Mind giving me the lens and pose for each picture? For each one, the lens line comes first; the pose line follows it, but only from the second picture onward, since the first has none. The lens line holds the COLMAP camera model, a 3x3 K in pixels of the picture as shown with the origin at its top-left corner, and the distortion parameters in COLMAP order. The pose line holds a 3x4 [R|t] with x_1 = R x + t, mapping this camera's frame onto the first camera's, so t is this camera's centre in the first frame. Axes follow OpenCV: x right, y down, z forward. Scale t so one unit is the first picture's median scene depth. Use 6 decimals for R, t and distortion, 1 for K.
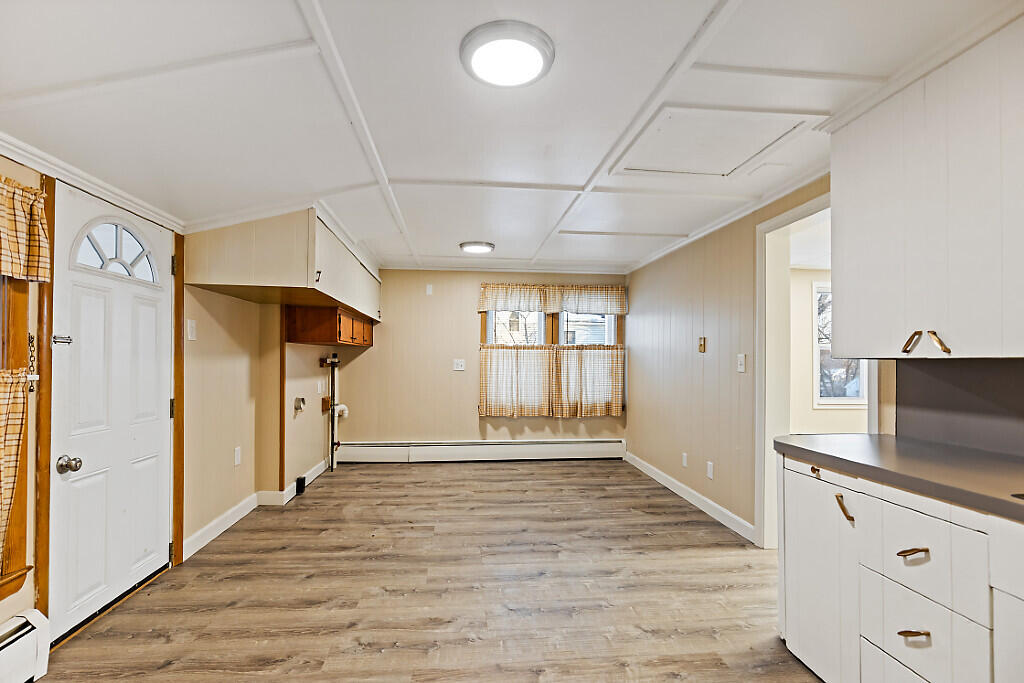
lens RADIAL K [[468.6, 0, 494.3], [0, 468.6, 356.7], [0, 0, 1]] dist [0.007225, -0.000666]
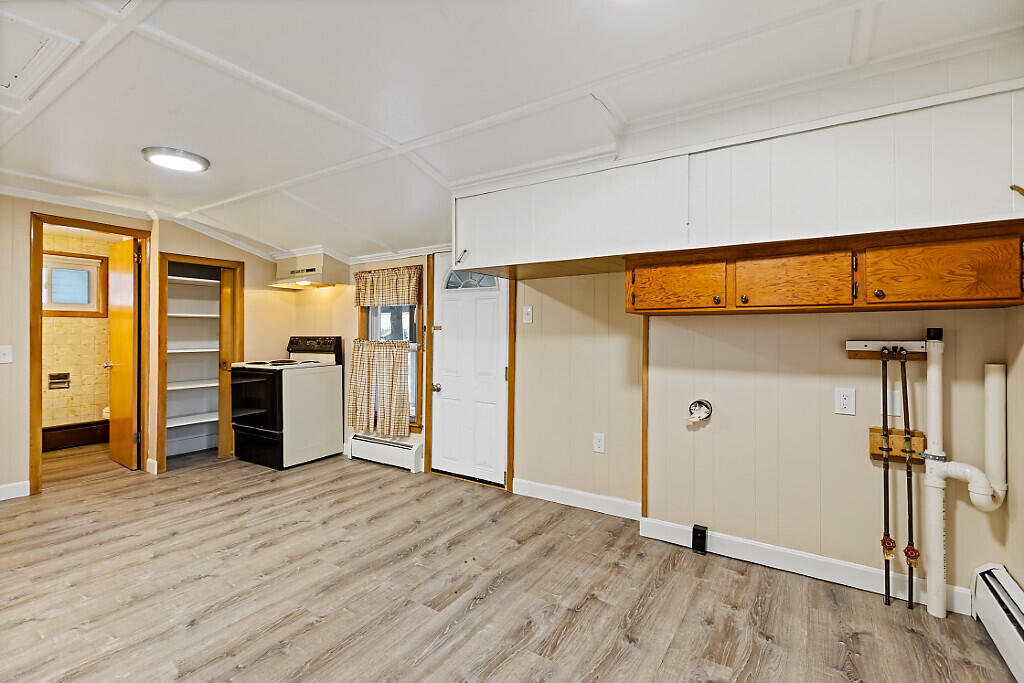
lens RADIAL K [[468.6, 0, 512.5], [0, 468.6, 336.1], [0, 0, 1]] dist [0.007225, -0.000666]
pose [[-0.612043, -0.006941, -0.790794, 0.371317], [-0.003983, 0.999976, -0.005695, 0.007630], [0.790814, -0.000335, -0.612056, 1.798113]]
